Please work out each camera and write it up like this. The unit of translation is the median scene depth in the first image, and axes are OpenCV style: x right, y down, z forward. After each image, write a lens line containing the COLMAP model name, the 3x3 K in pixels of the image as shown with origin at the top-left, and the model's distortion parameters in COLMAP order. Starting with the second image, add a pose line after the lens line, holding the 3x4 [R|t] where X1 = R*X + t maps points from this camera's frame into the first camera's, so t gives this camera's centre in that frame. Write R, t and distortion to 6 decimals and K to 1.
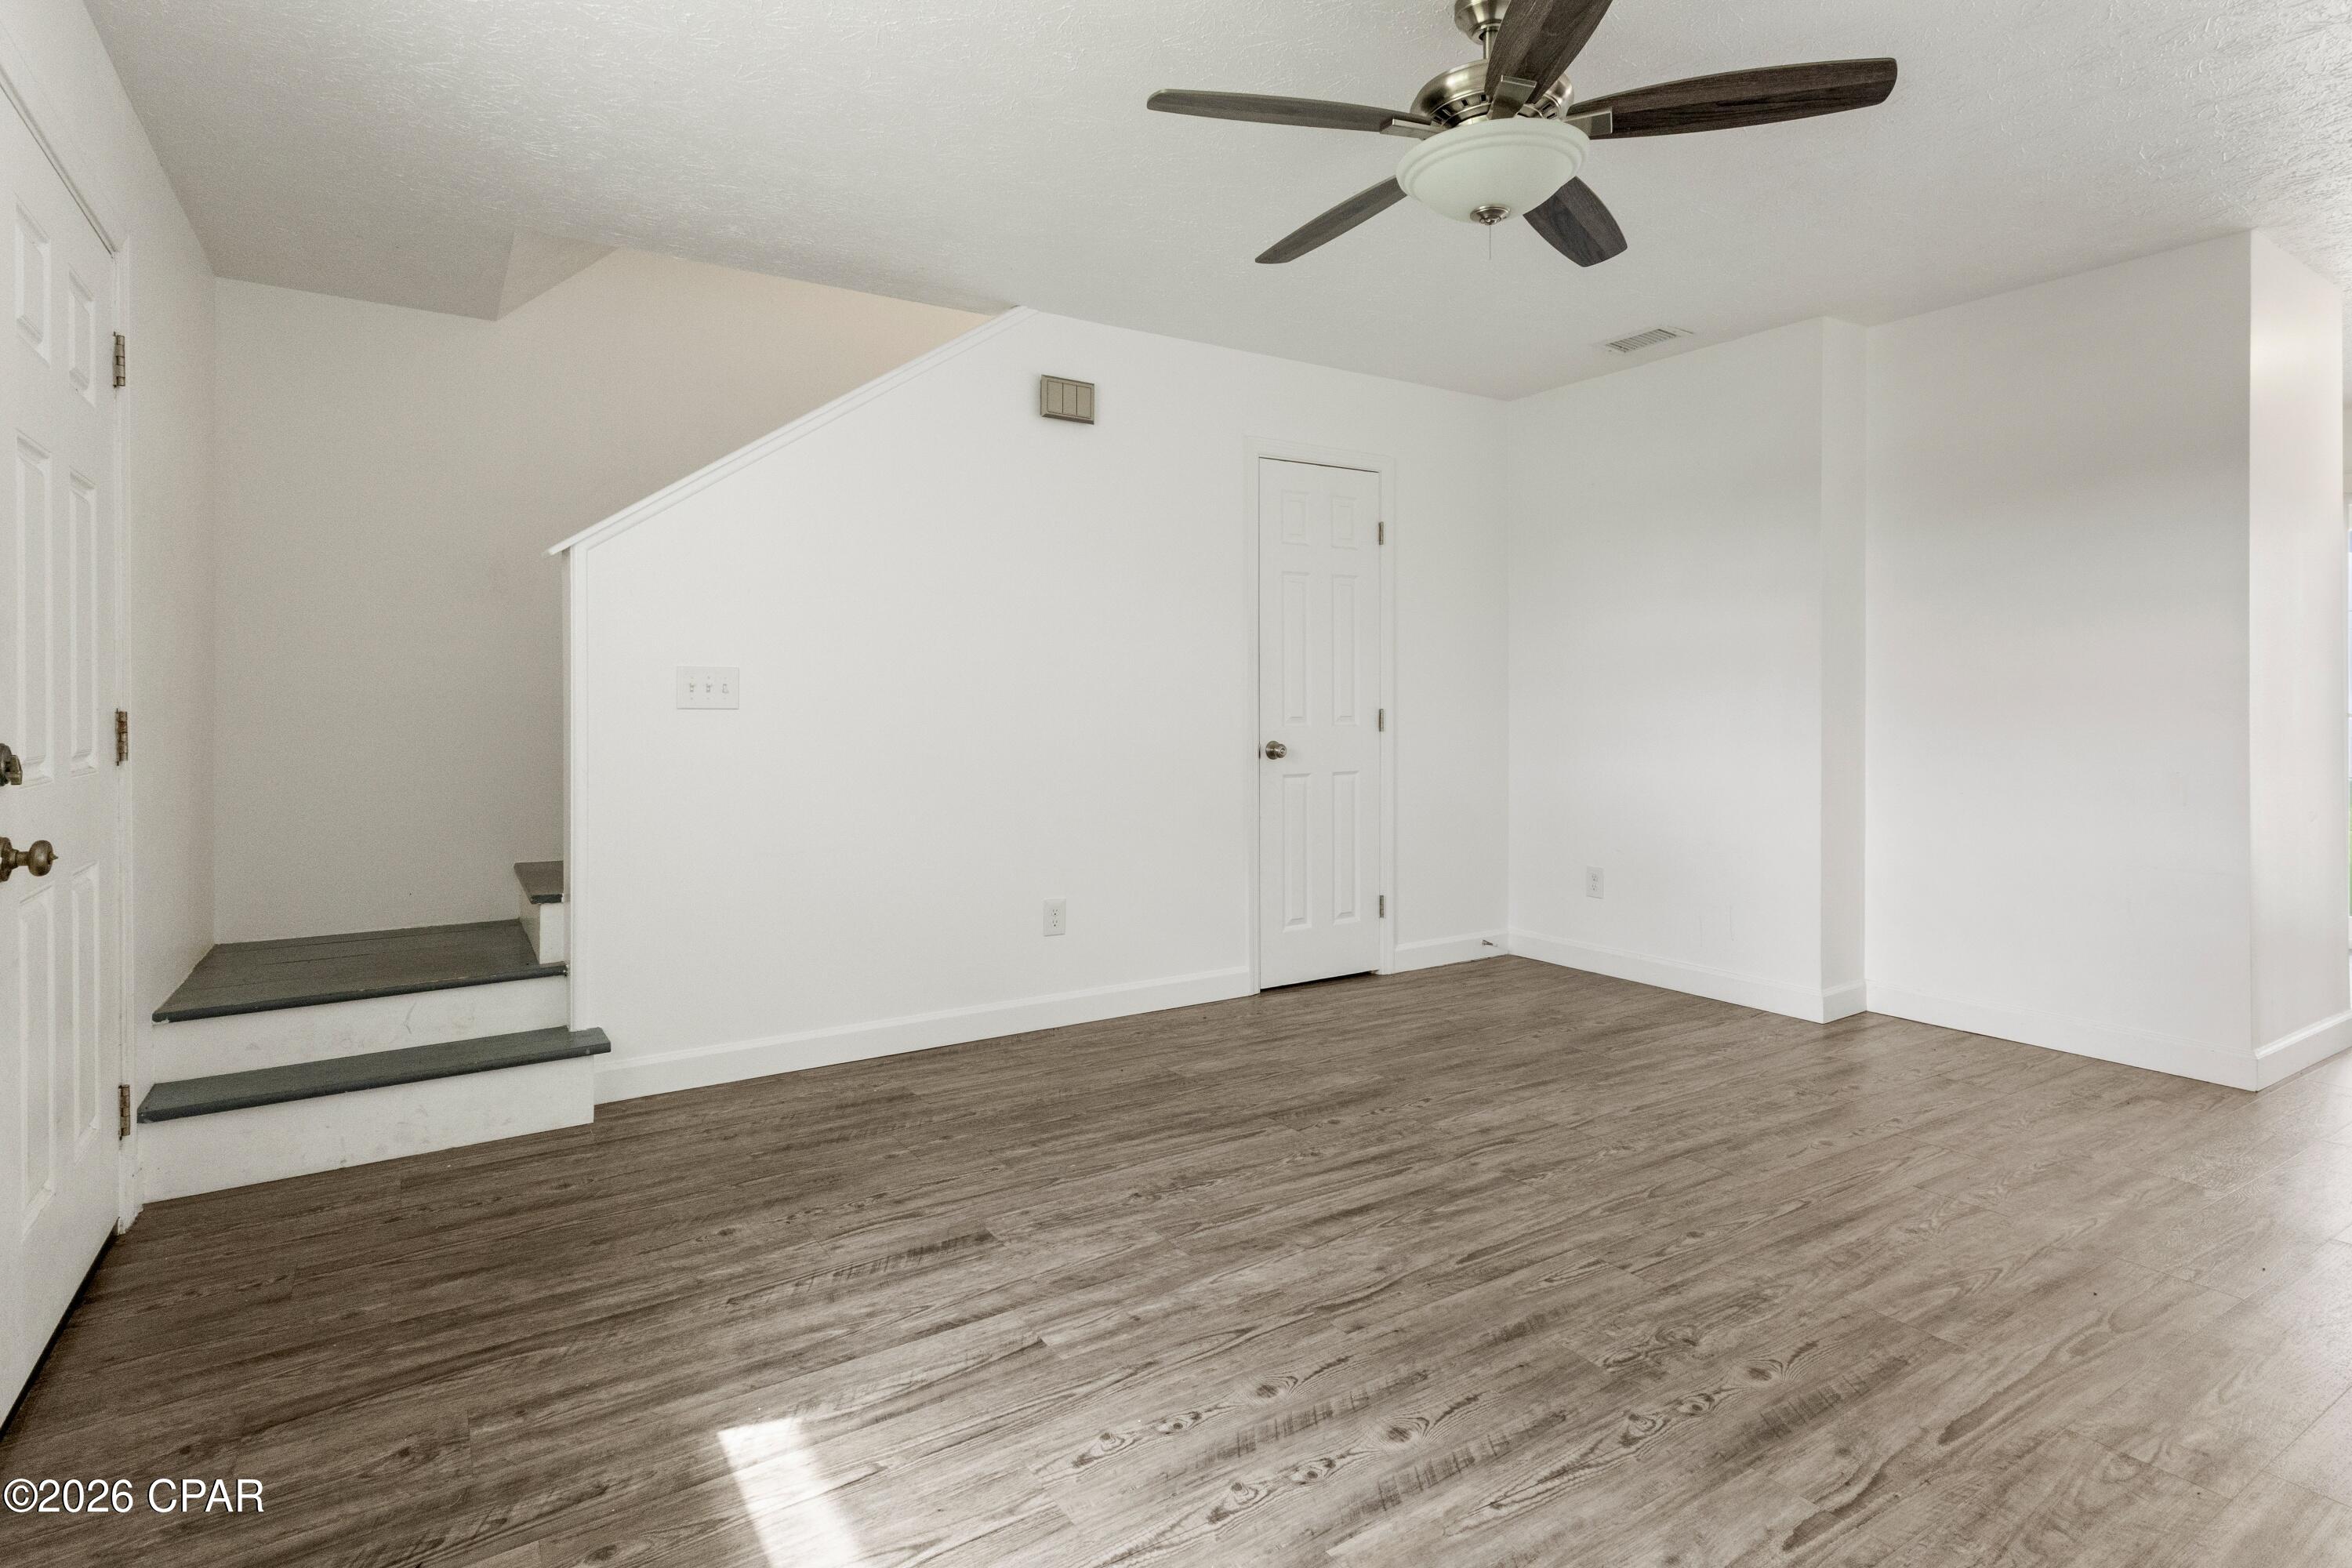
lens RADIAL K [[1200.8, 0, 1171.3], [0, 1200.8, 711.4], [0, 0, 1]] dist [0.004621, 0.000969]
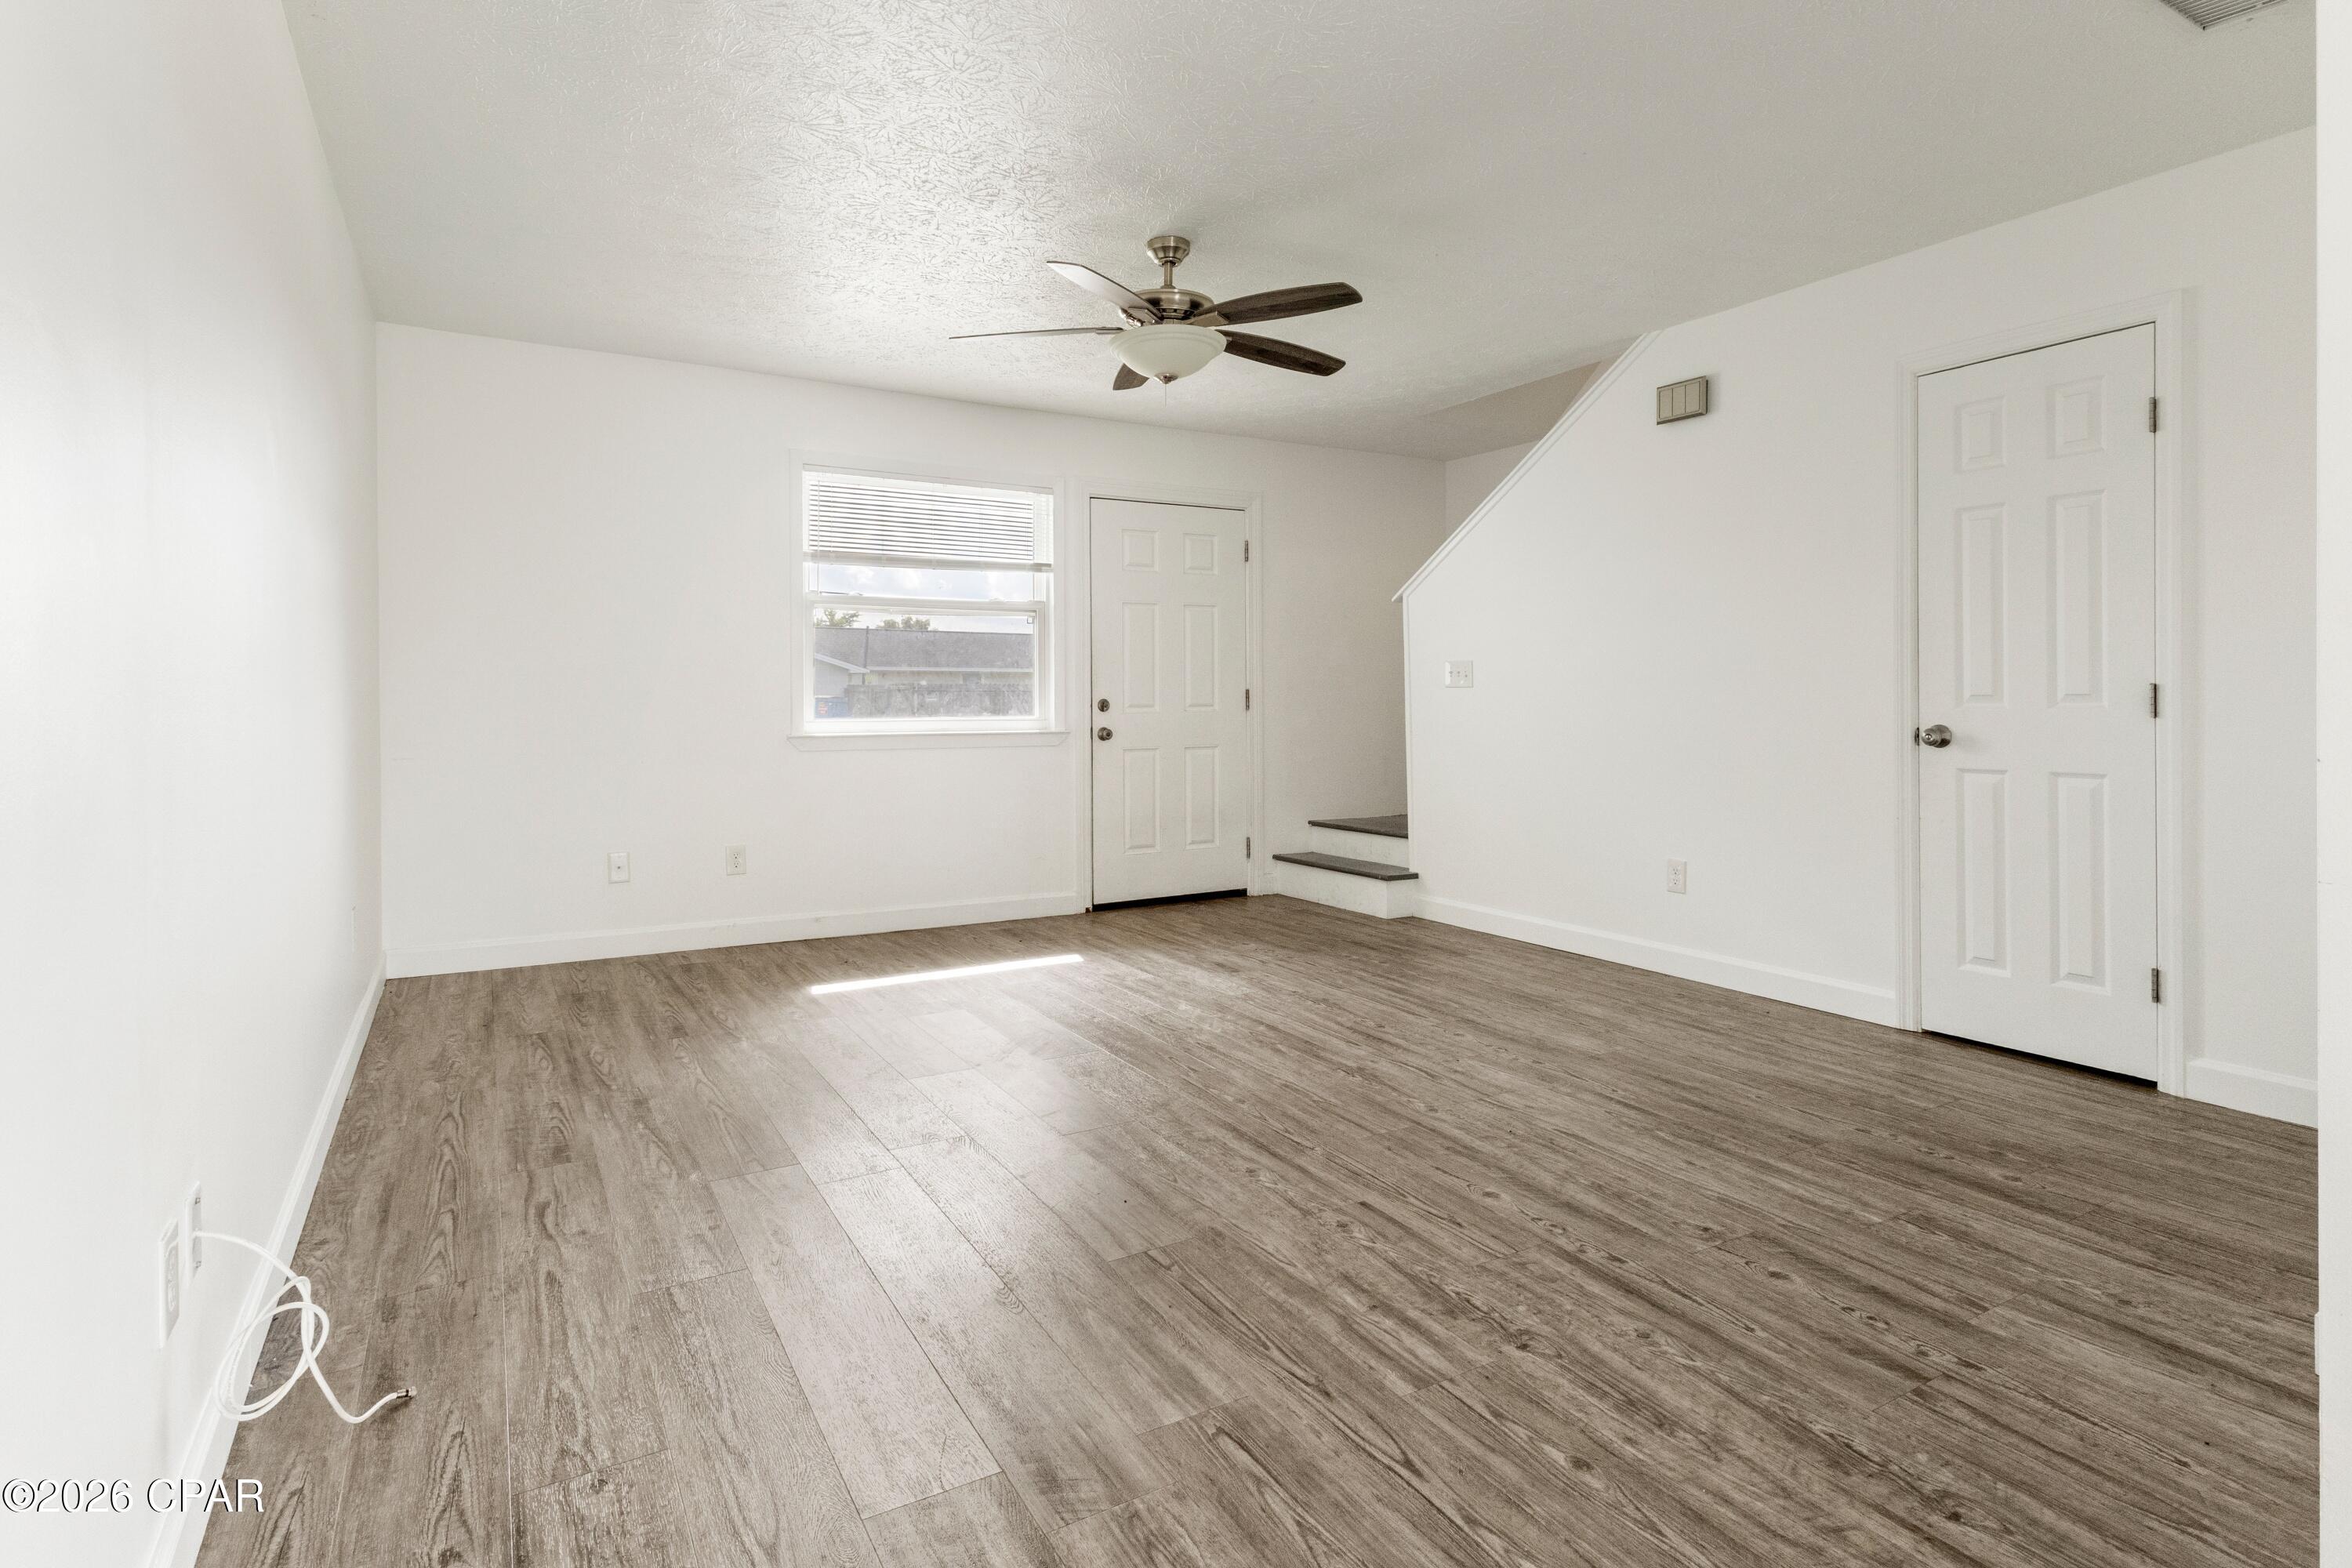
lens RADIAL K [[1260.0, 0, 1195.0], [0, 1260.0, 690.1], [0, 0, 1]] dist [-0.000045, 0.000880]
pose [[-0.051651, 0.001455, -0.998664, 1.365036], [0.000052, 0.999999, 0.001455, 0.000616], [0.998665, 0.000023, -0.051651, 0.790915]]
